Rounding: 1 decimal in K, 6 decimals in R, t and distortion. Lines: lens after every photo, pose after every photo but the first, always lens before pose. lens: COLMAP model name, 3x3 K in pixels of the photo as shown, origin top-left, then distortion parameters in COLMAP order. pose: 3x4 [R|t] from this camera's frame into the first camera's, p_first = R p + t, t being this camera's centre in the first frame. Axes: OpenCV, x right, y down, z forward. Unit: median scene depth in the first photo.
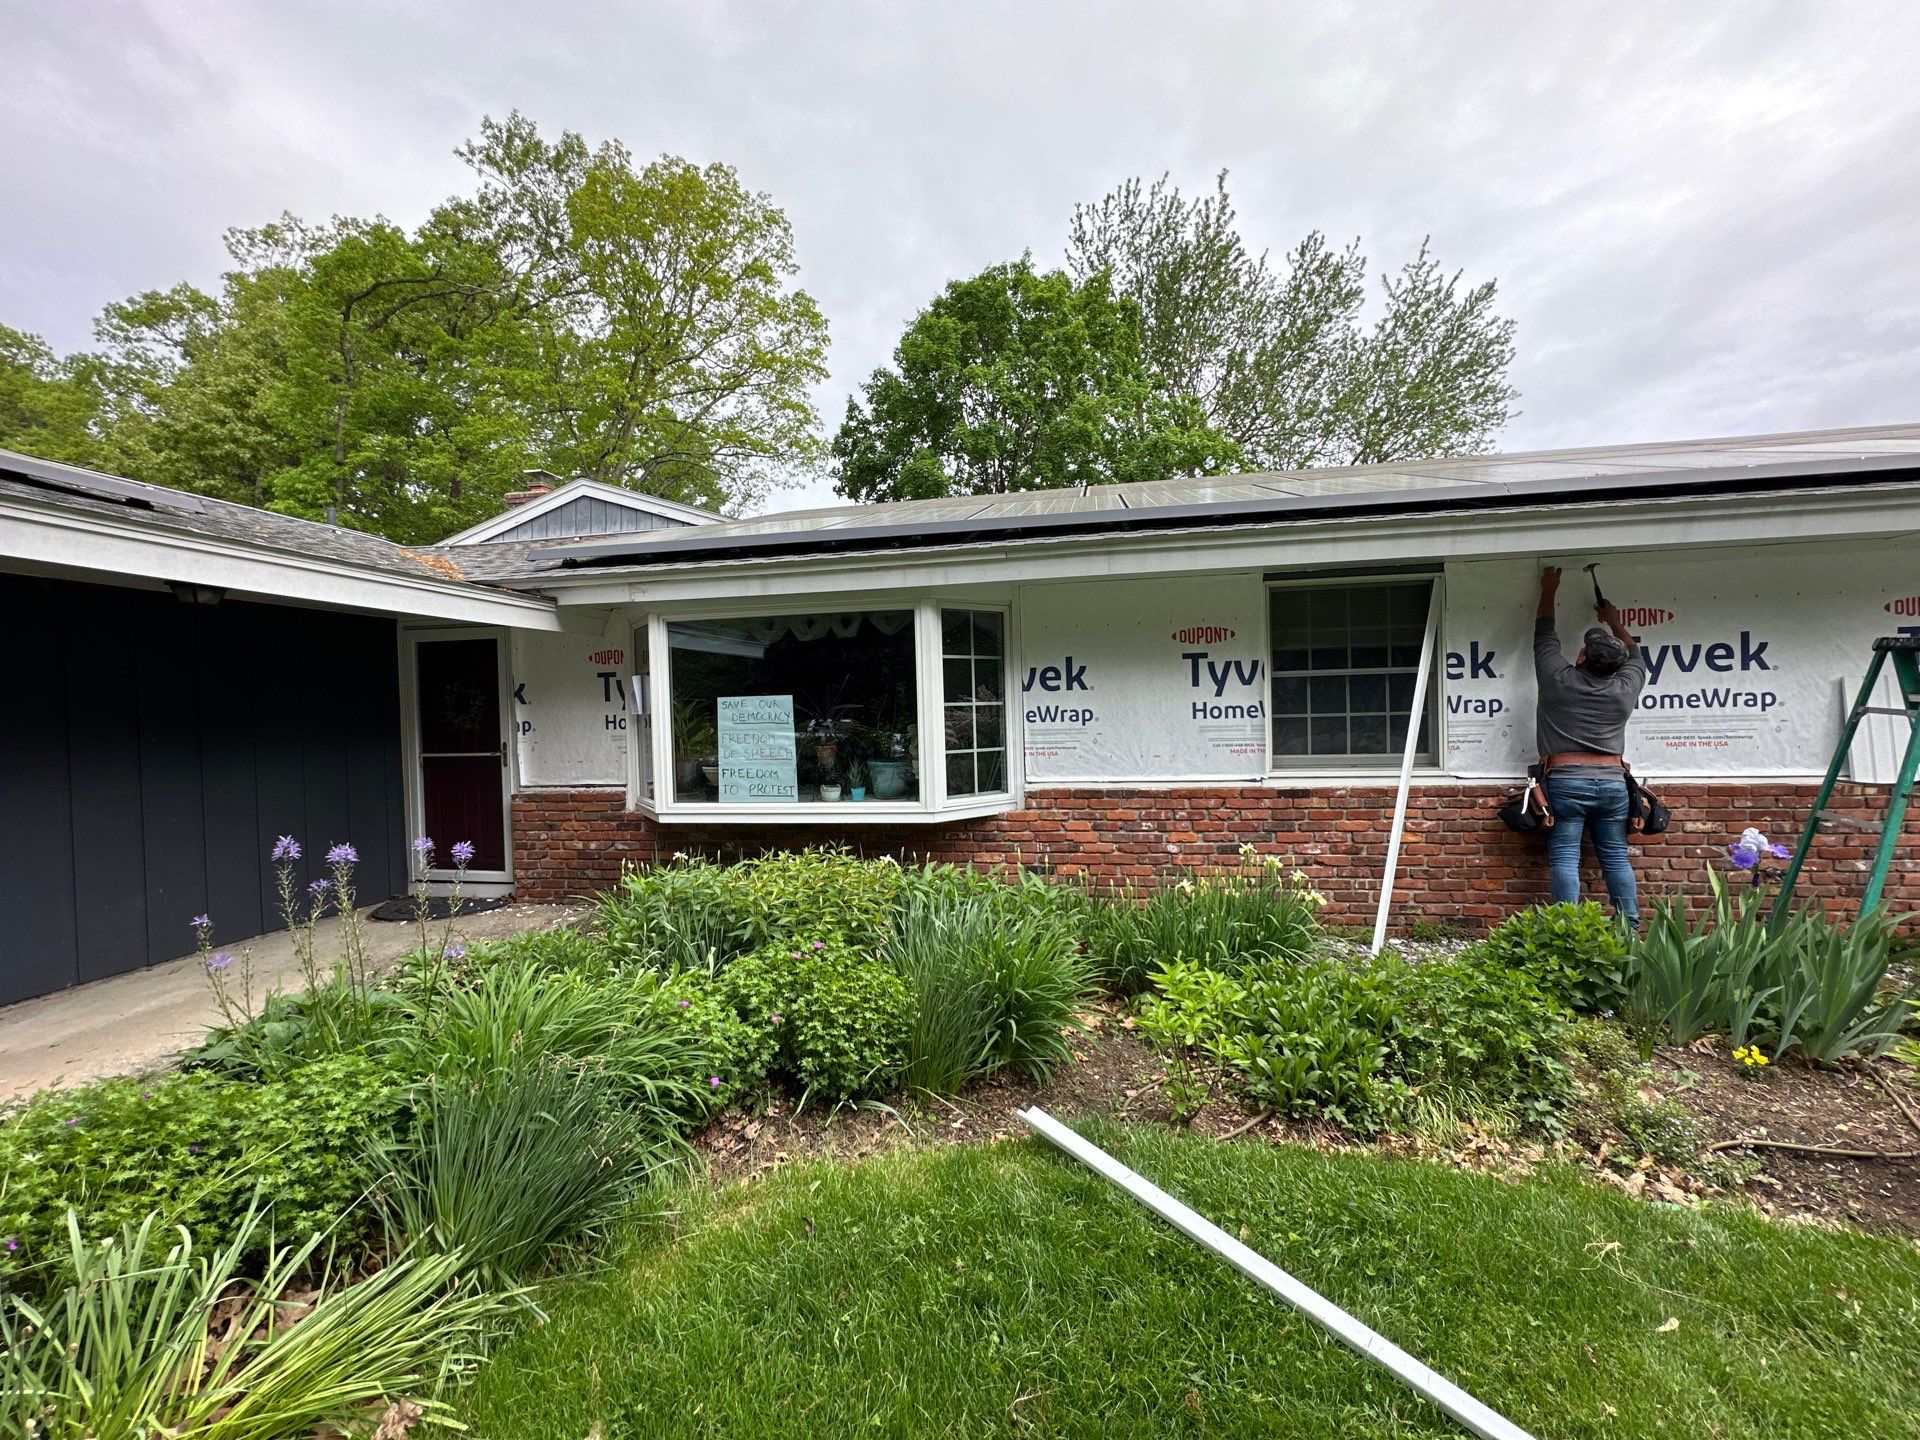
lens RADIAL K [[764.8, 0, 961.4], [0, 764.8, 724.4], [0, 0, 1]] dist [-0.004105, -0.000265]
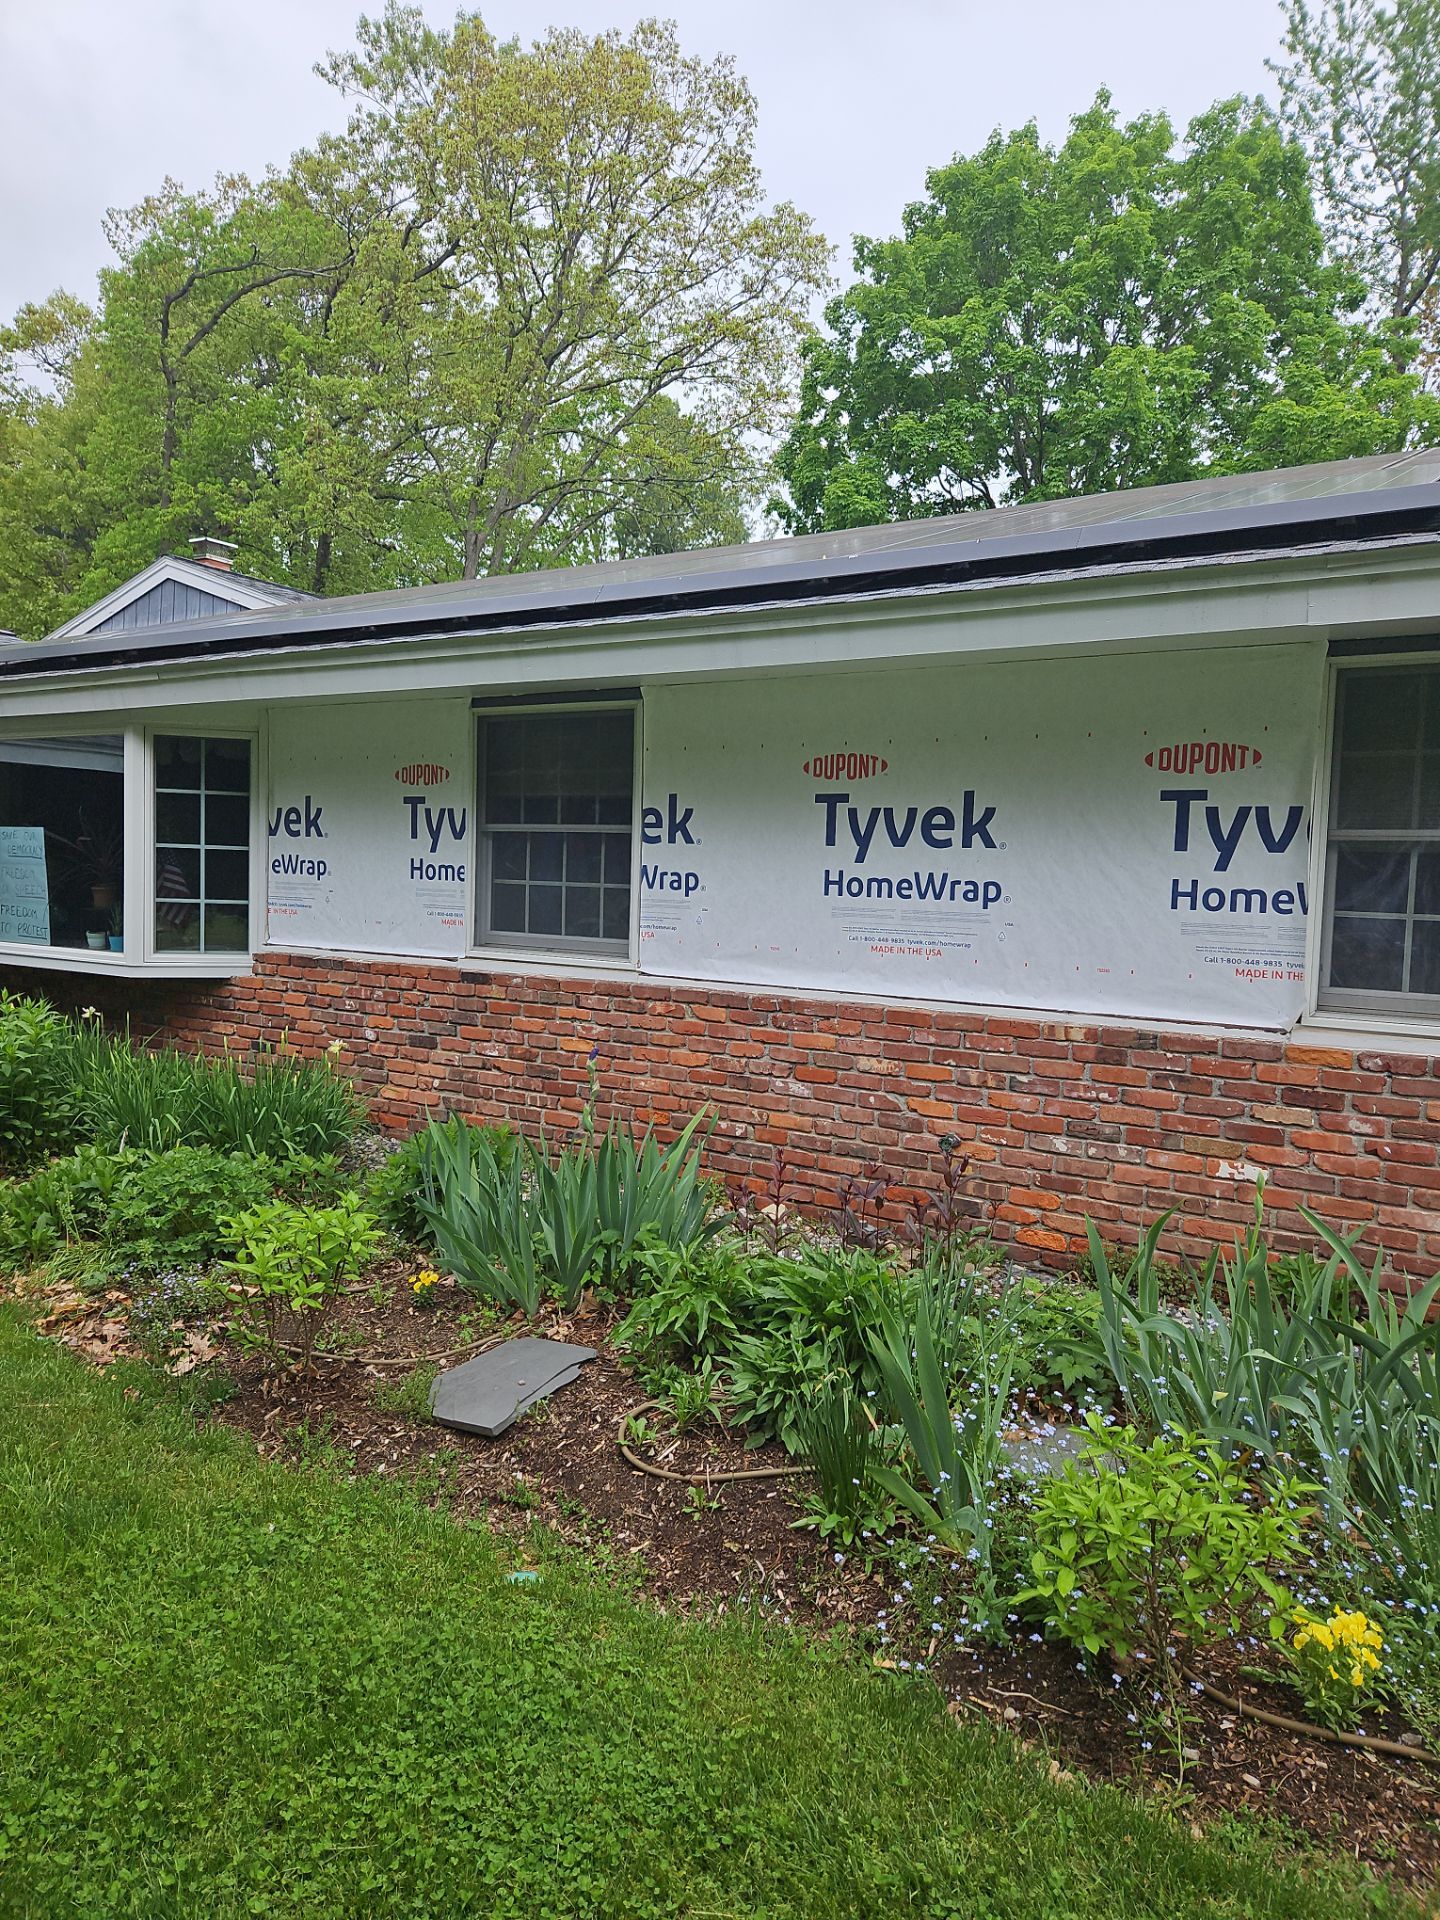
lens RADIAL K [[1444.0, 0, 722.4], [0, 1444.0, 970.9], [0, 0, 1]] dist [0.066263, 0.000895]
pose [[0.906735, 0.081266, -0.413796, 1.269729], [-0.060528, 0.996176, 0.063009, -0.027006], [0.417334, -0.032086, 0.908186, -0.257297]]
